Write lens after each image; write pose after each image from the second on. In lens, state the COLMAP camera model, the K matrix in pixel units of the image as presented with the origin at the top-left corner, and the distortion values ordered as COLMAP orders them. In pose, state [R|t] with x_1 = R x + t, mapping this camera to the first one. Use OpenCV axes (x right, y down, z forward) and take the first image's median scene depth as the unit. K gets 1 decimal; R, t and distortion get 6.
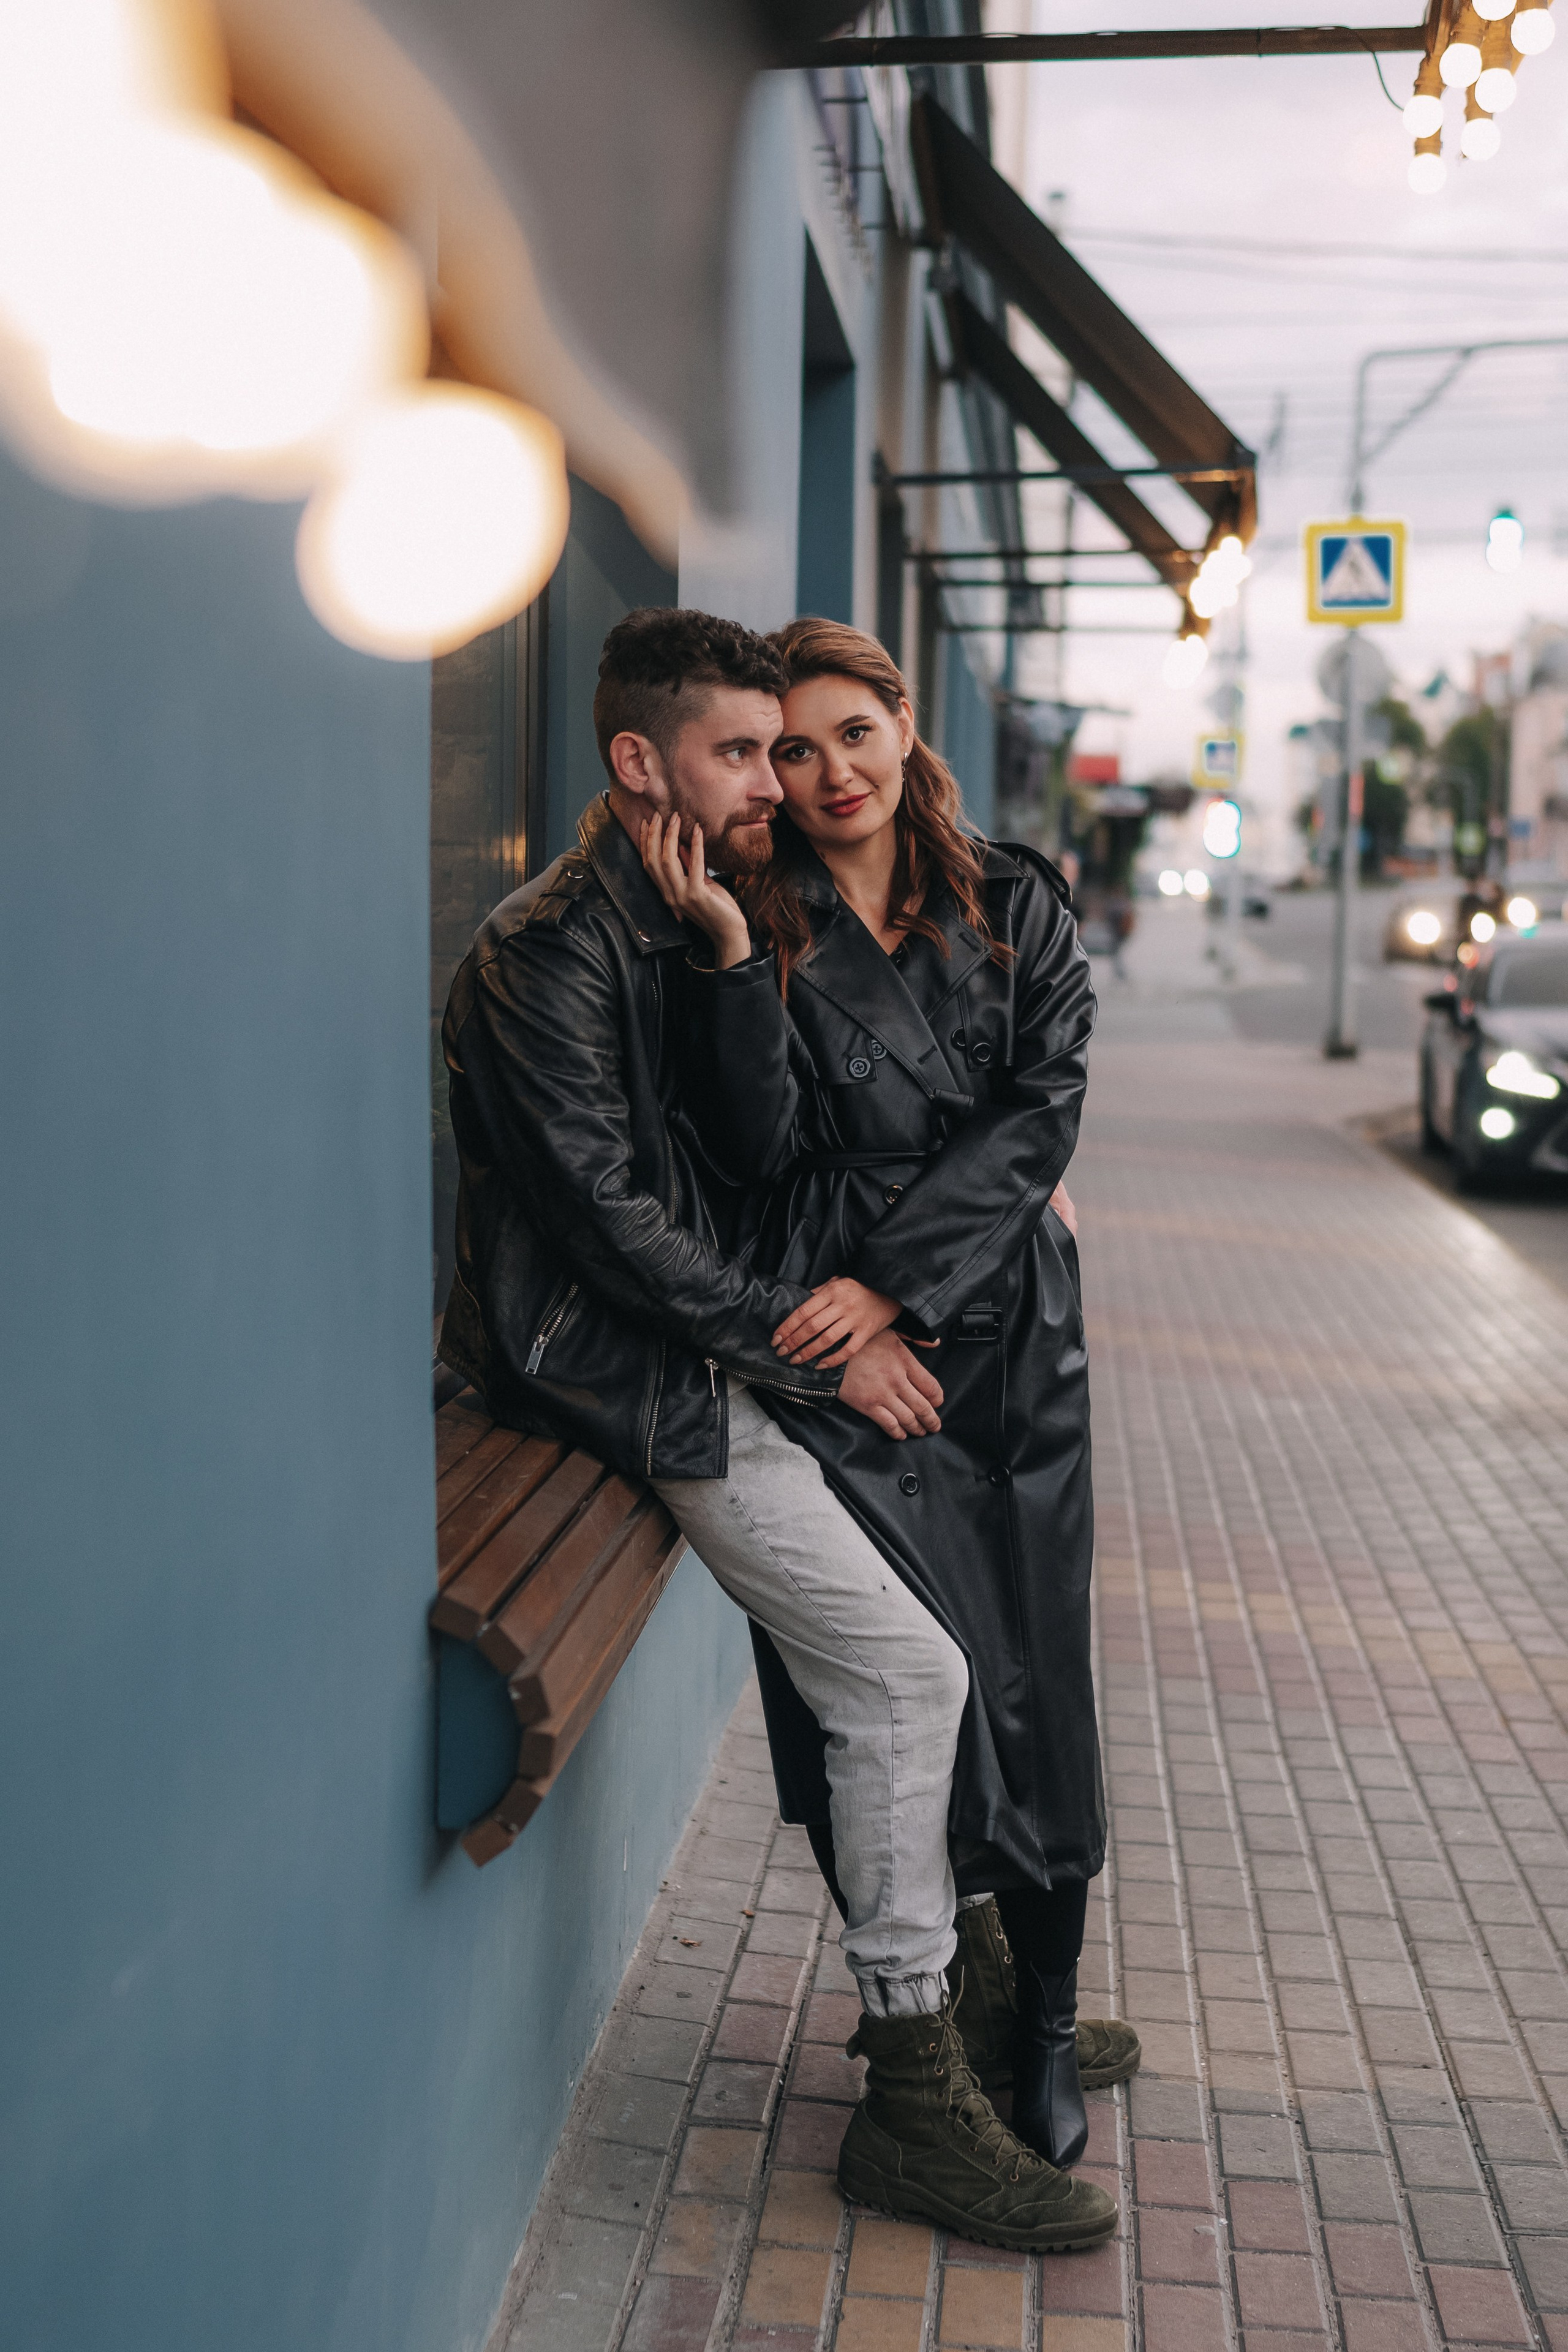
lens RADIAL K [[3249.0, 0, 782.4], [0, 3249.0, 1176.9], [0, 0, 1]] dist [-0.035902, 0.000000]
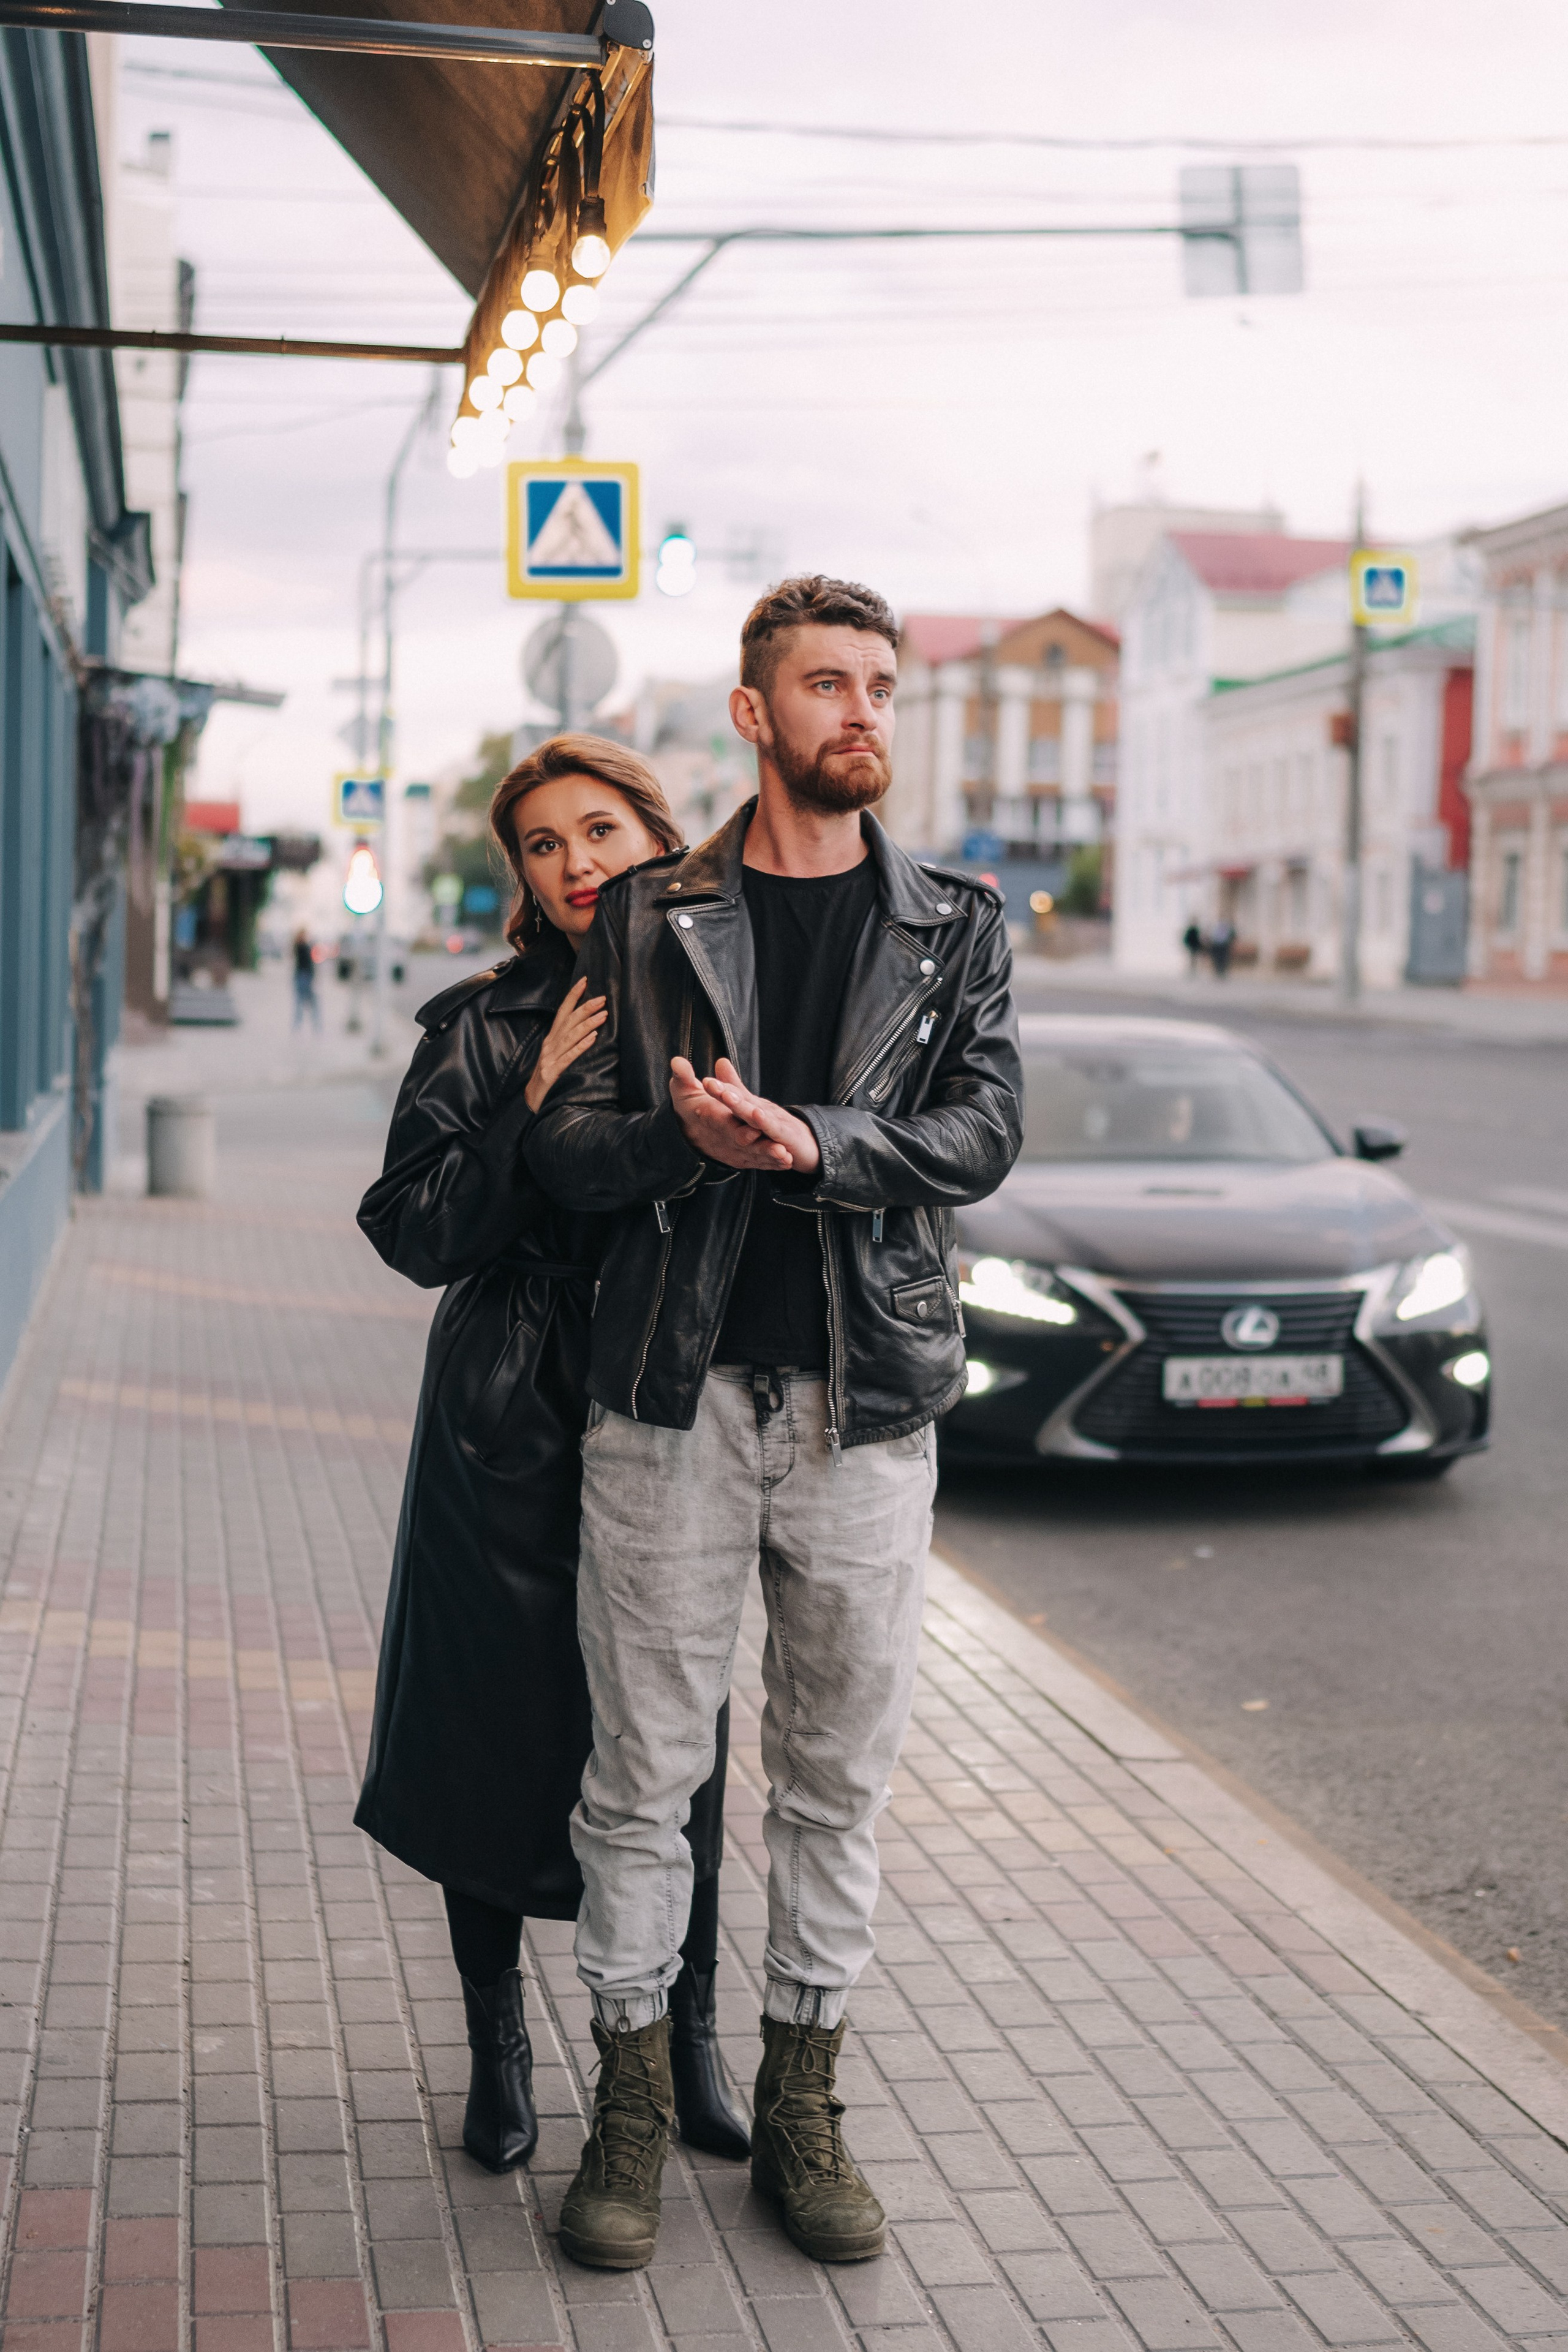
lens RADIAL K [[3249.0, 0, 785.2], [0, 3249.0, 1175.9], [0, 0, 1]] dist [-0.035902, 0.000000]
pose [[0.963617, -0.012861, 0.266977, 0.022404], [0.017823, 0.999710, -0.016171, -0.024759], [-0.266692, 0.020341, 0.963567, 0.267469]]
